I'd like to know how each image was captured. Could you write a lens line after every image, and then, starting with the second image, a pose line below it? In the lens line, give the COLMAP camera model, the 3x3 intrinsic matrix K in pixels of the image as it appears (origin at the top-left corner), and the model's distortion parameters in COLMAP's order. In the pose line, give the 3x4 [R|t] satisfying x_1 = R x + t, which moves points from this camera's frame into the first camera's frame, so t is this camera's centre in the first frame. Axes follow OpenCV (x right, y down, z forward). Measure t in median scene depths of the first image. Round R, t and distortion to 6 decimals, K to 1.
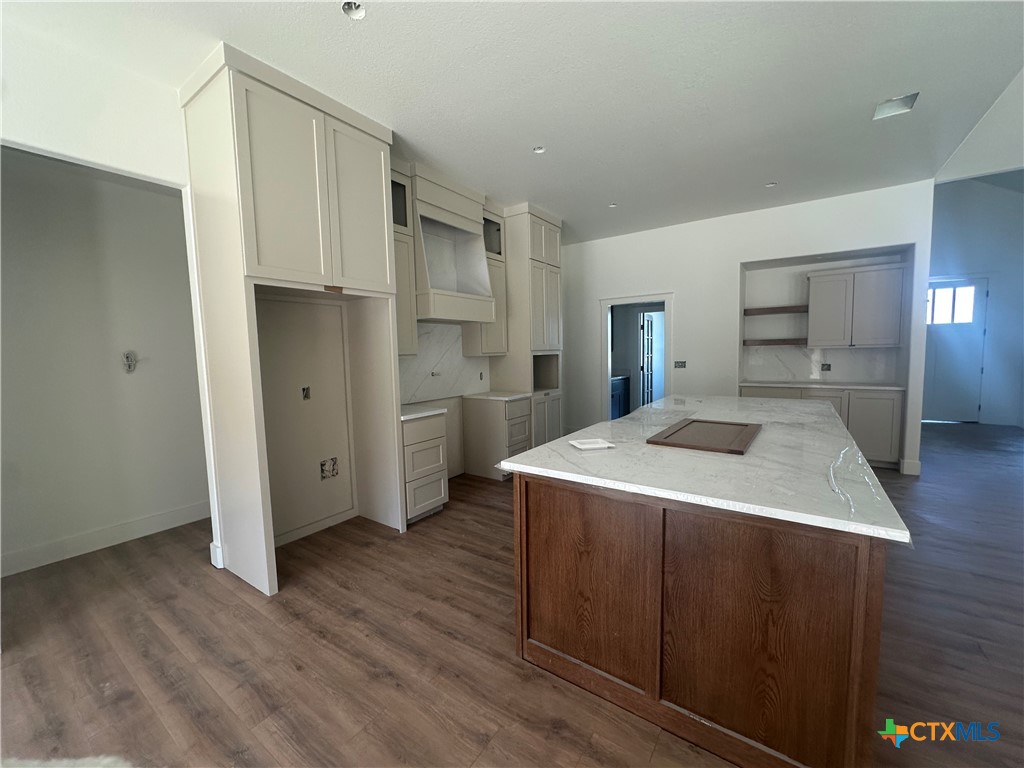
lens RADIAL K [[409.0, 0, 512.2], [0, 409.0, 381.2], [0, 0, 1]] dist [-0.003448, 0.000022]
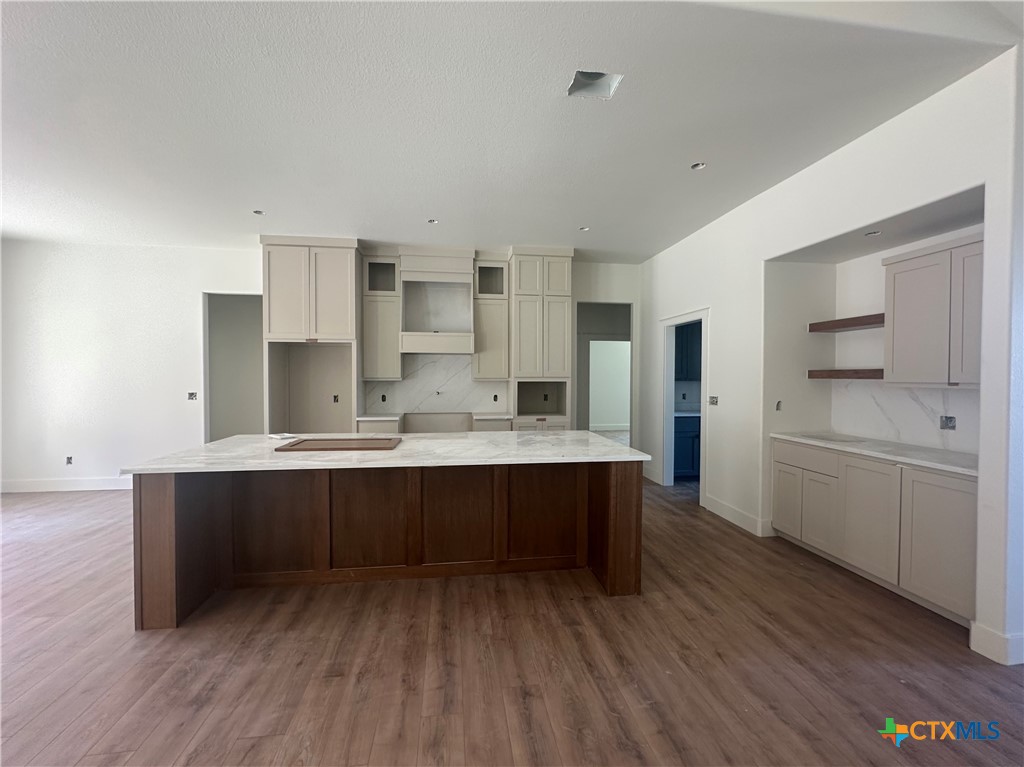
lens RADIAL K [[441.6, 0, 510.2], [0, 441.6, 380.5], [0, 0, 1]] dist [0.022092, 0.000088]
pose [[0.675632, 0.032678, -0.736514, 1.780263], [-0.070938, 0.997263, -0.020827, -0.079020], [0.733818, 0.066318, 0.676101, 0.373233]]
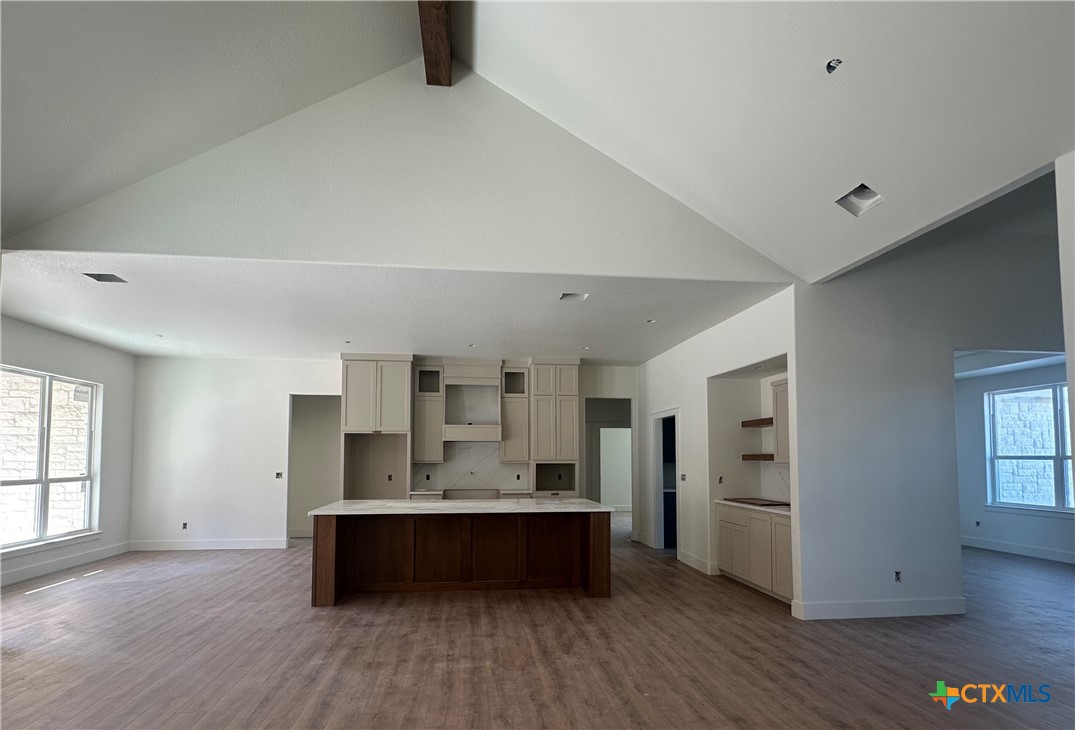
lens RADIAL K [[497.8, 0, 523.8], [0, 497.8, 424.2], [0, 0, 1]] dist [-0.000597, -0.000054]
pose [[0.660495, -0.028454, -0.750291, 2.514252], [-0.069662, 0.992649, -0.098971, -0.051549], [0.747591, 0.117637, 0.653658, -0.263405]]
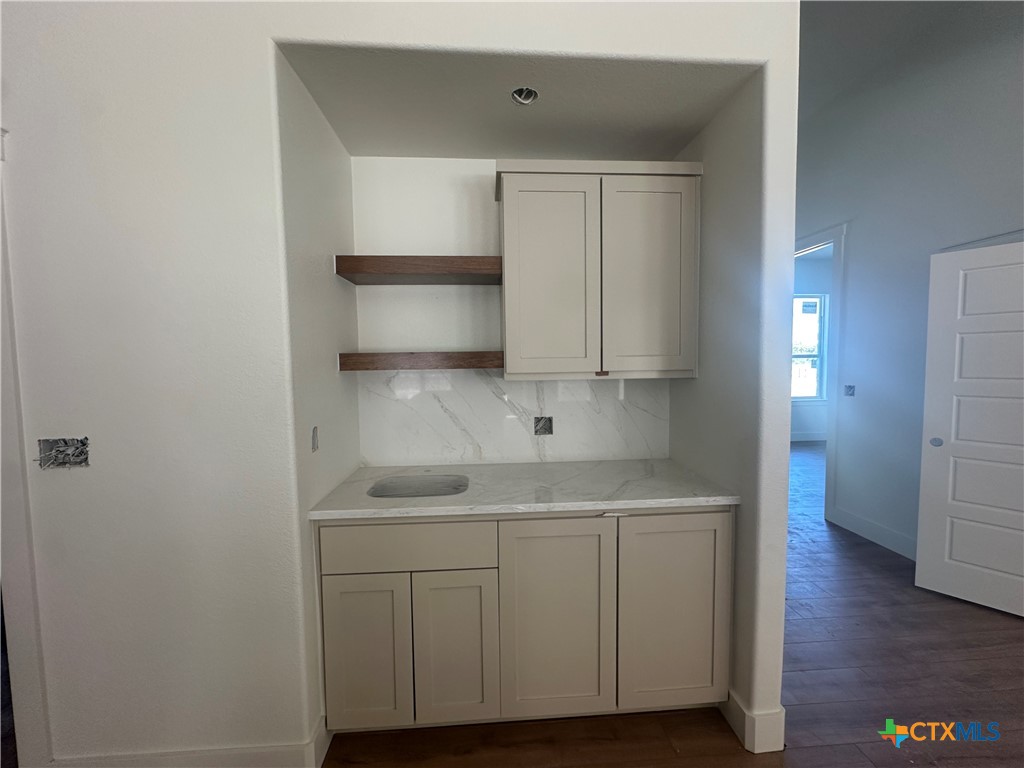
lens RADIAL K [[409.0, 0, 514.0], [0, 409.0, 388.7], [0, 0, 1]] dist [-0.003448, 0.000022]
pose [[0.779245, -0.032377, 0.625882, 1.088442], [0.042674, 0.999088, -0.001448, -0.153962], [-0.625265, 0.027837, 0.779916, 1.543085]]
